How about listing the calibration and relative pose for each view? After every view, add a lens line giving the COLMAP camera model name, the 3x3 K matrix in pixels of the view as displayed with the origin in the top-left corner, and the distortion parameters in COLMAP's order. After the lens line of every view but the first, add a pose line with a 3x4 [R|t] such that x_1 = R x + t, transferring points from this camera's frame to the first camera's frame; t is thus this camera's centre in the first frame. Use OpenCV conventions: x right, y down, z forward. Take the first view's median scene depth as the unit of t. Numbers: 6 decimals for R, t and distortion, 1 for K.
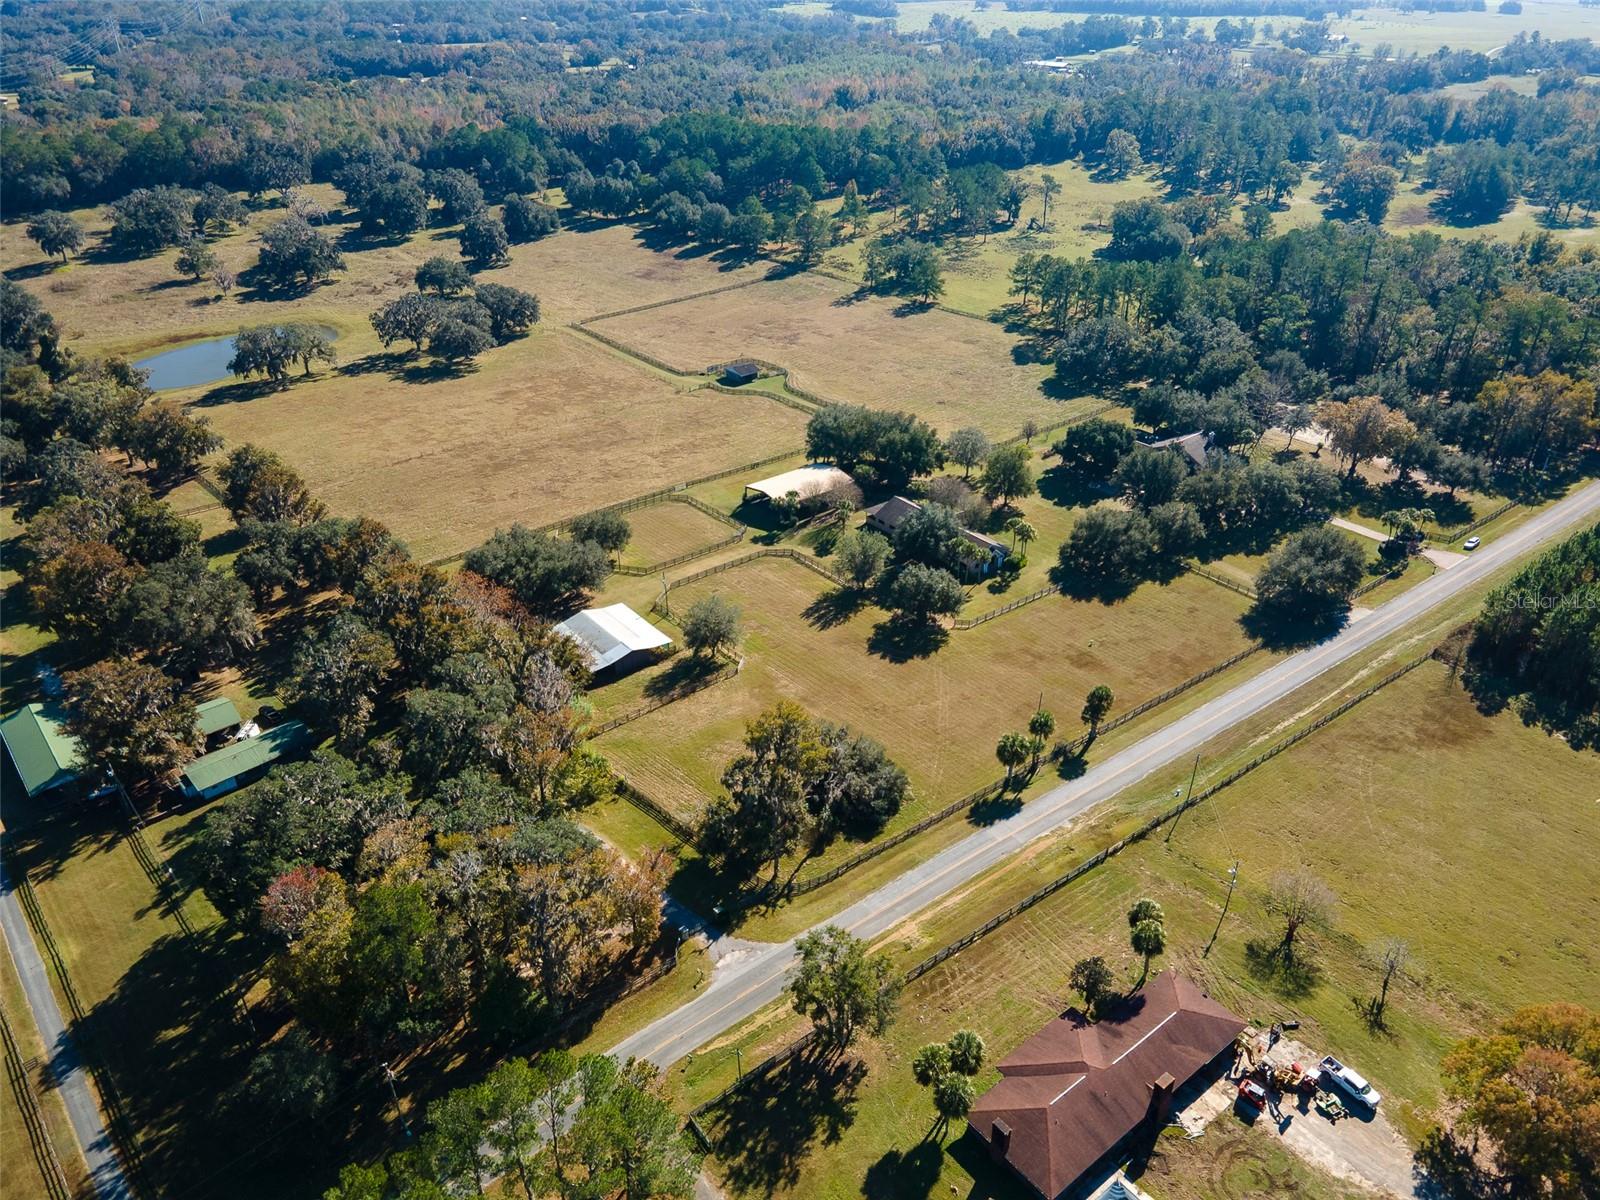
lens RADIAL K [[1198.6, 0, 797.3], [0, 1198.6, 601.9], [0, 0, 1]] dist [0.014131, 0.068257]
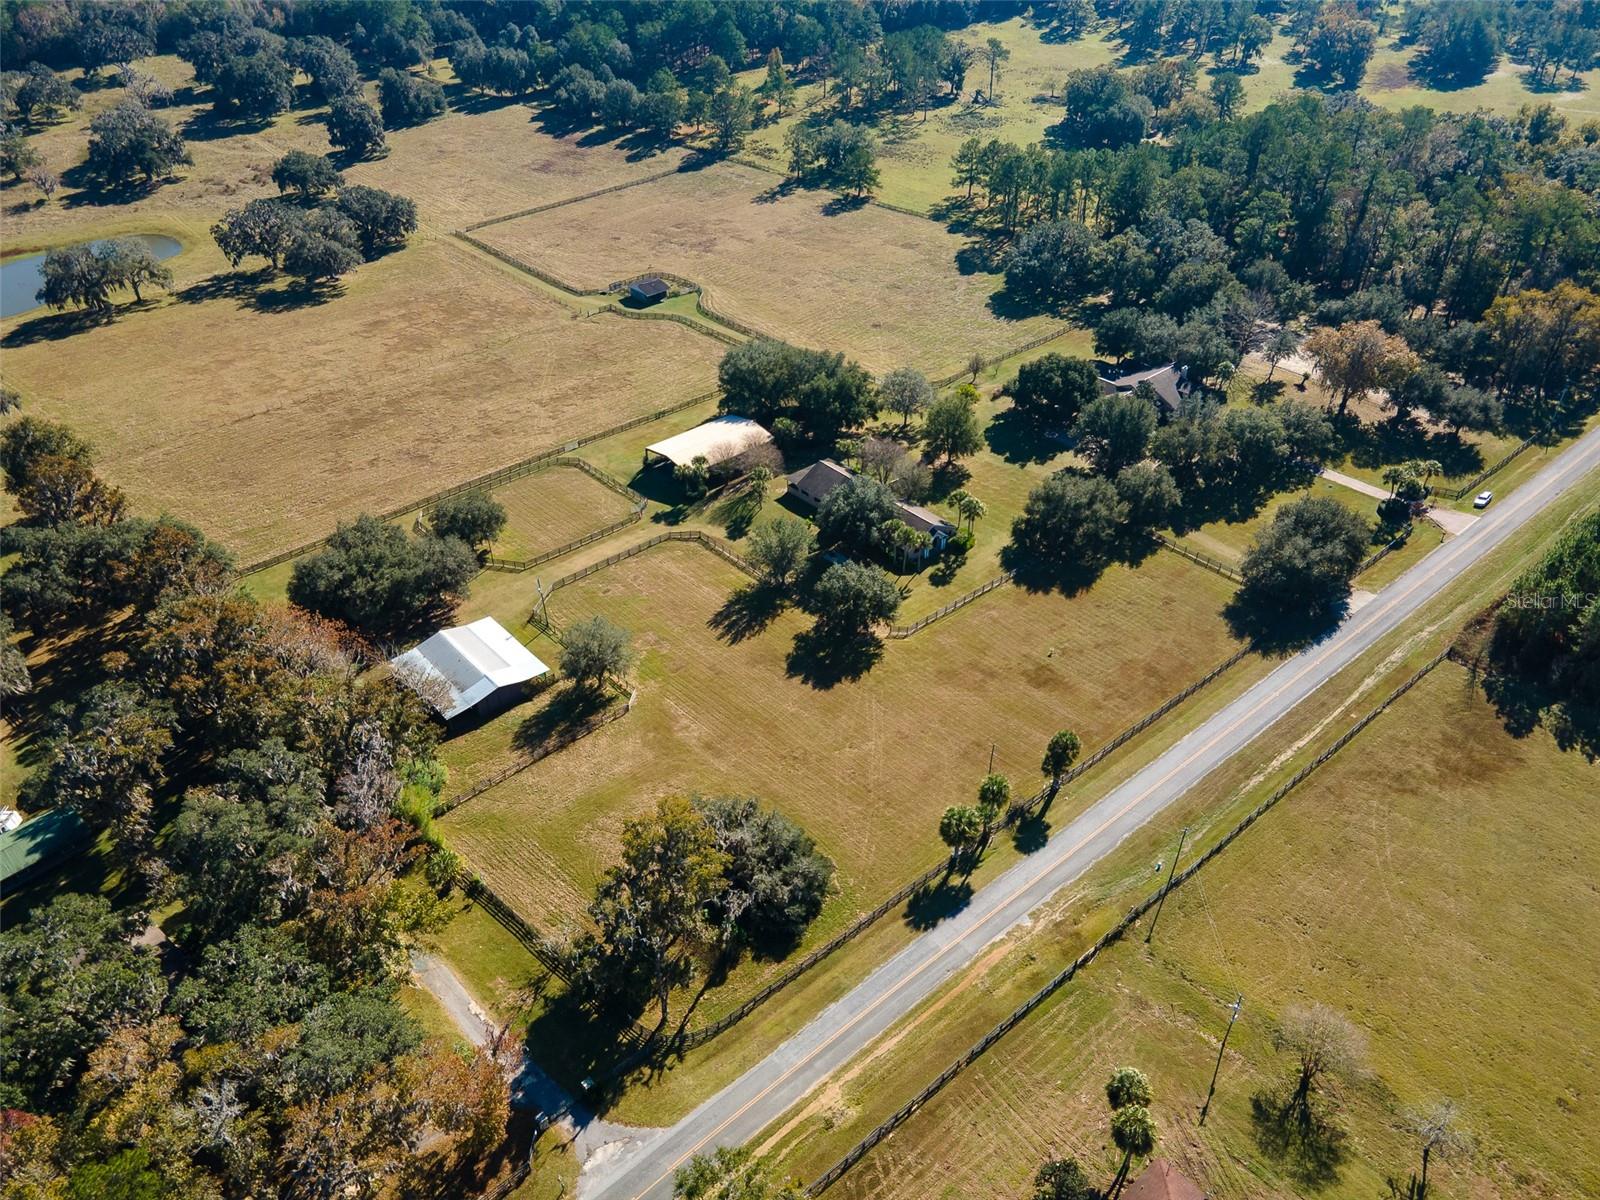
lens RADIAL K [[1198.6, 0, 797.3], [0, 1198.6, 601.9], [0, 0, 1]] dist [0.014131, 0.068257]
pose [[0.998771, -0.032701, 0.037246, 0.030034], [0.028543, 0.993832, 0.107162, -0.079070], [-0.040521, -0.105967, 0.993544, 0.142841]]
